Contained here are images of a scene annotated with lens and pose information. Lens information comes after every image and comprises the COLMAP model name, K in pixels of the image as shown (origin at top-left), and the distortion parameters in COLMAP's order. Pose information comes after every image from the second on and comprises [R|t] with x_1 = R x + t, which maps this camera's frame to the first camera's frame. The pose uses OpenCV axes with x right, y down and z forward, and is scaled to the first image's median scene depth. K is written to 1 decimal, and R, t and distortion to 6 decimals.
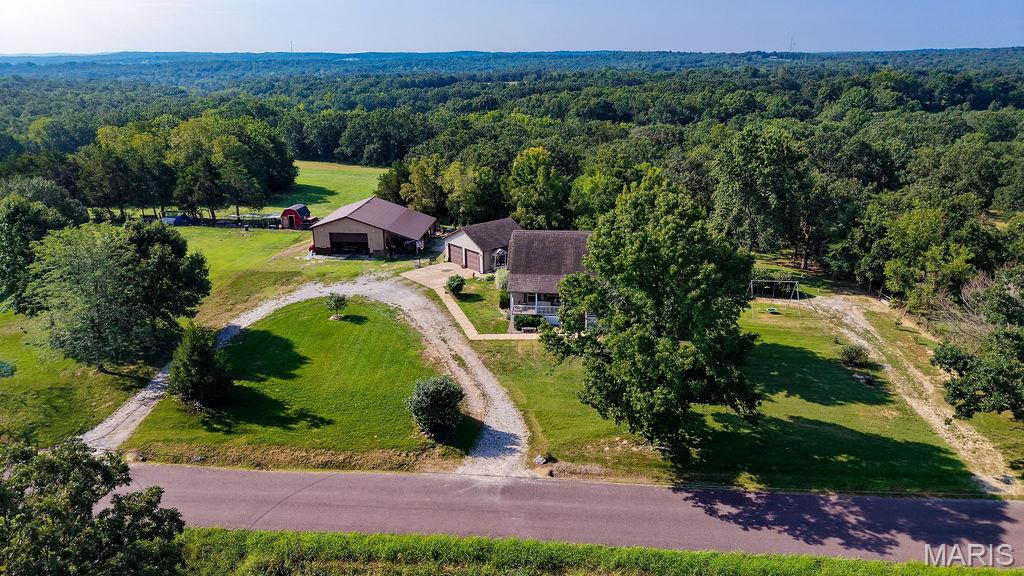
lens RADIAL K [[689.7, 0, 506.5], [0, 689.7, 289.3], [0, 0, 1]] dist [0.036291, -0.040475]
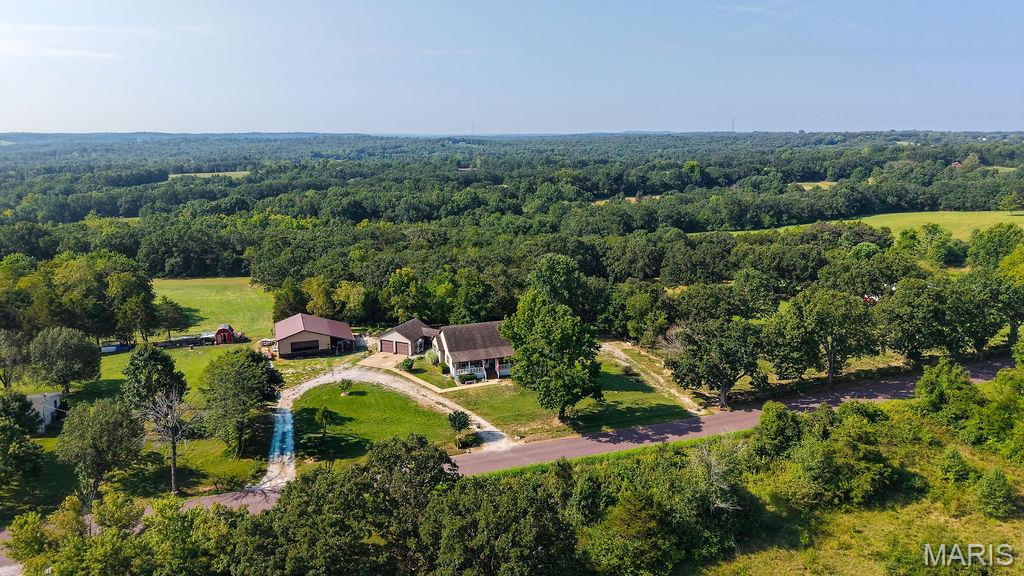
lens RADIAL K [[689.7, 0, 510.3], [0, 689.7, 287.2], [0, 0, 1]] dist [0.036291, -0.040475]
pose [[0.910316, -0.086941, 0.404681, -0.471552], [0.130815, 0.988010, -0.082003, -0.019925], [-0.392699, 0.127587, 0.910774, -0.572908]]
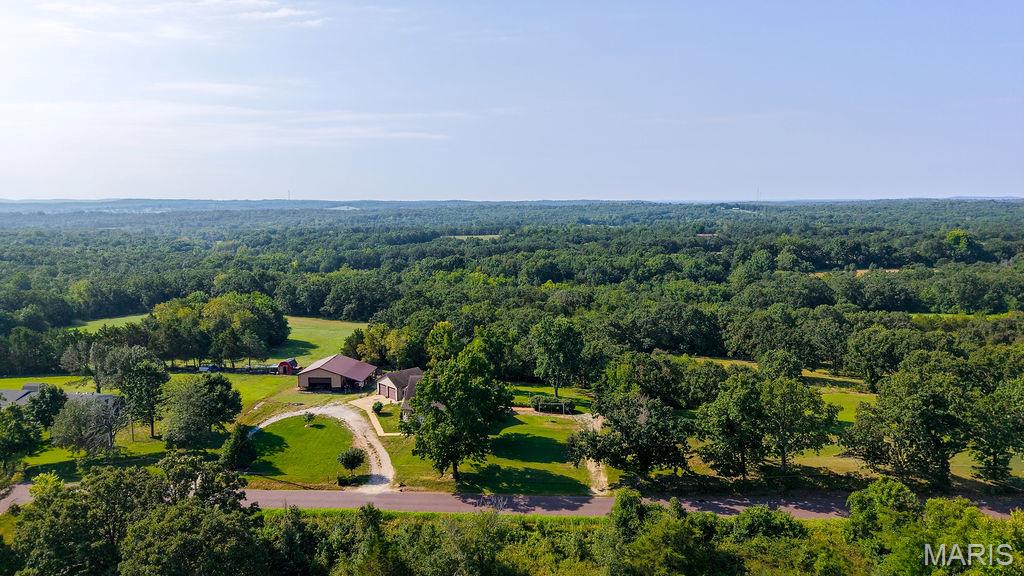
lens RADIAL K [[689.7, 0, 505.0], [0, 689.7, 278.2], [0, 0, 1]] dist [0.036291, -0.040475]
pose [[0.999886, -0.000588, 0.015059, 0.215540], [0.003796, 0.976837, -0.213952, 0.048313], [-0.014584, 0.213985, 0.976728, -0.767532]]
